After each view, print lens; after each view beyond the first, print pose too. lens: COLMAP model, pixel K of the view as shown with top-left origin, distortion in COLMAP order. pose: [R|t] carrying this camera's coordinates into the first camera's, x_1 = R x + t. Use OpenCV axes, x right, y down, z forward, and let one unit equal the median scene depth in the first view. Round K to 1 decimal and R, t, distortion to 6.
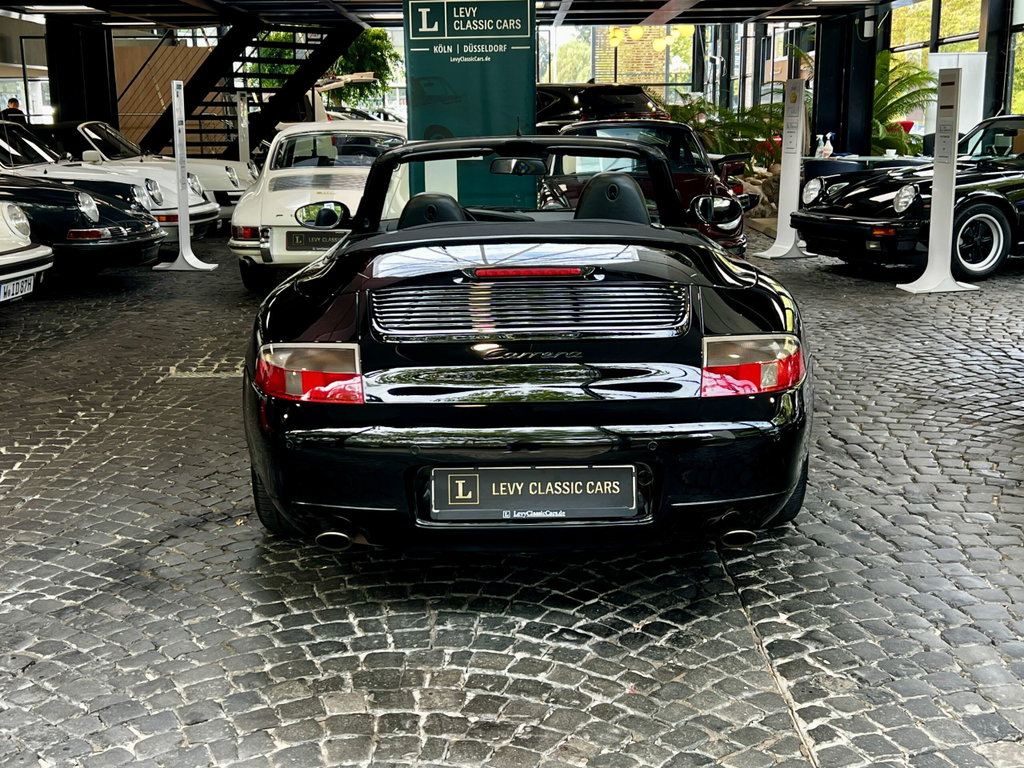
lens RADIAL K [[1233.2, 0, 506.9], [0, 1233.2, 389.2], [0, 0, 1]] dist [0.023962, 0.000000]
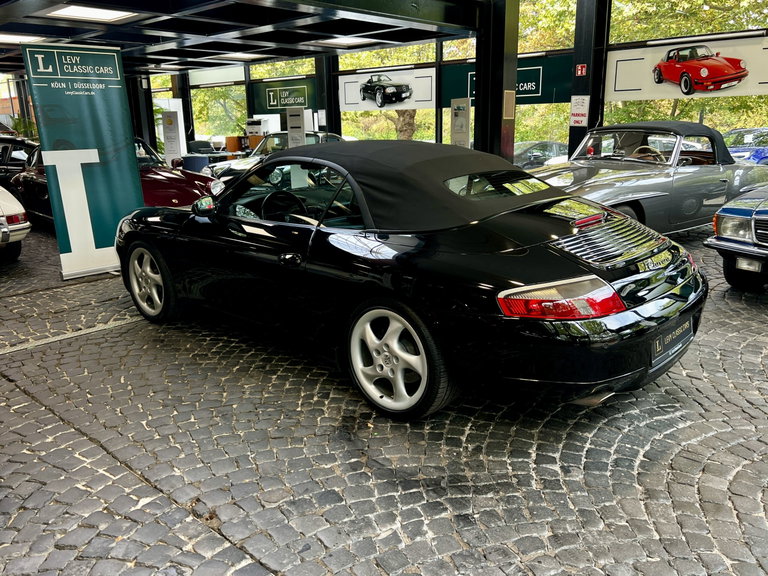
lens RADIAL K [[625.5, 0, 396.1], [0, 625.5, 292.2], [0, 0, 1]] dist [0.021747, -0.018678]
pose [[0.681465, -0.188115, 0.707261, -0.400769], [0.165310, 0.980990, 0.101641, -0.064306], [-0.712936, 0.047652, 0.699608, 0.283994]]
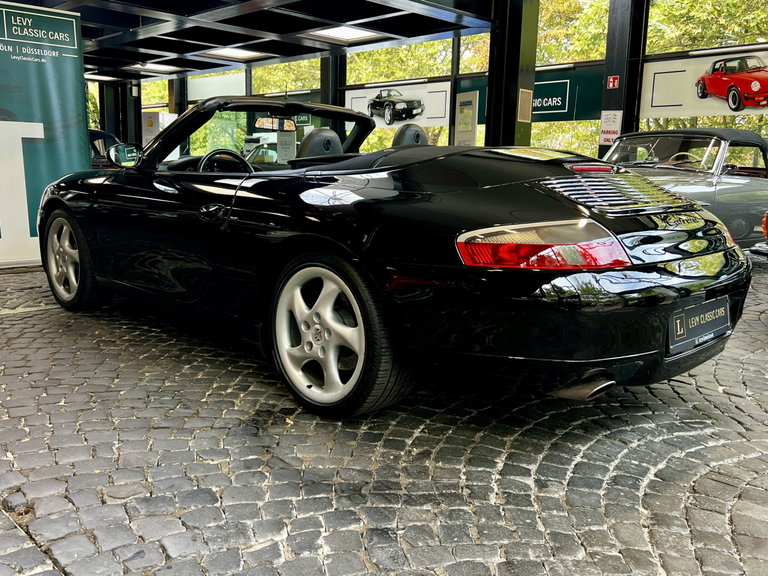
lens RADIAL K [[692.8, 0, 384.5], [0, 692.8, 281.6], [0, 0, 1]] dist [0.021652, -0.017497]
pose [[0.715040, -0.083028, 0.694136, -0.333041], [0.115773, 0.993276, -0.000450, 0.000057], [-0.689431, 0.080684, 0.719844, 0.305734]]
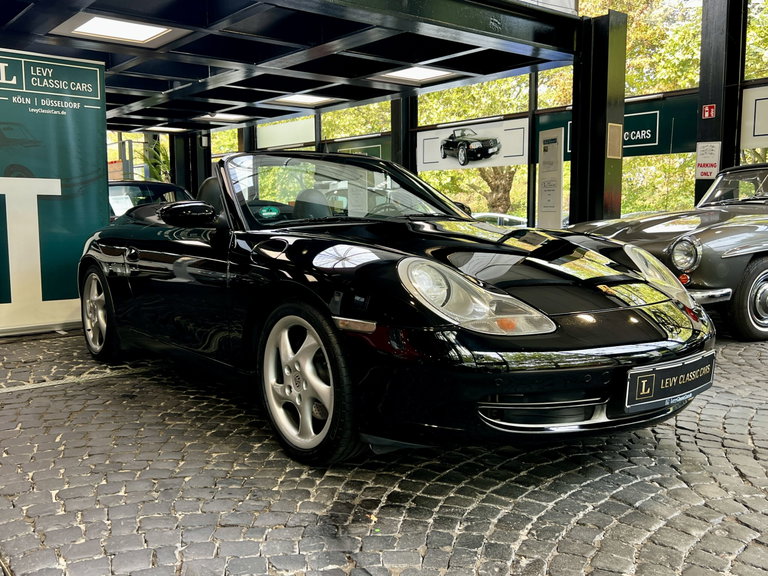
lens RADIAL K [[719.9, 0, 391.4], [0, 719.9, 289.5], [0, 0, 1]] dist [0.017130, 0.000000]
pose [[0.775154, -0.063276, 0.628596, -0.315917], [0.131559, 0.989327, -0.062645, -0.013671], [-0.617923, 0.131257, 0.775205, 0.333785]]
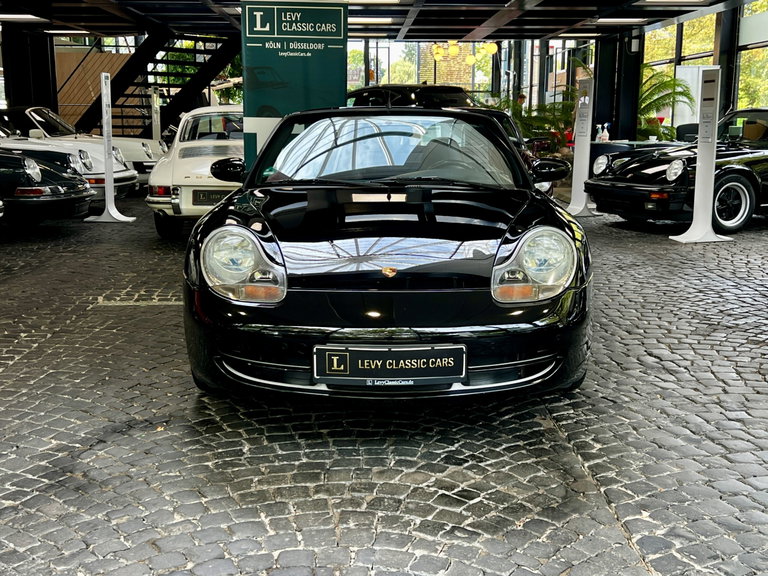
lens RADIAL K [[924.9, 0, 391.9], [0, 924.9, 294.8], [0, 0, 1]] dist [0.023962, 0.000000]
pose [[0.999046, 0.004393, 0.043452, -0.022337], [-0.003311, 0.999683, -0.024948, 0.002011], [-0.043548, 0.024780, 0.998744, 0.070886]]
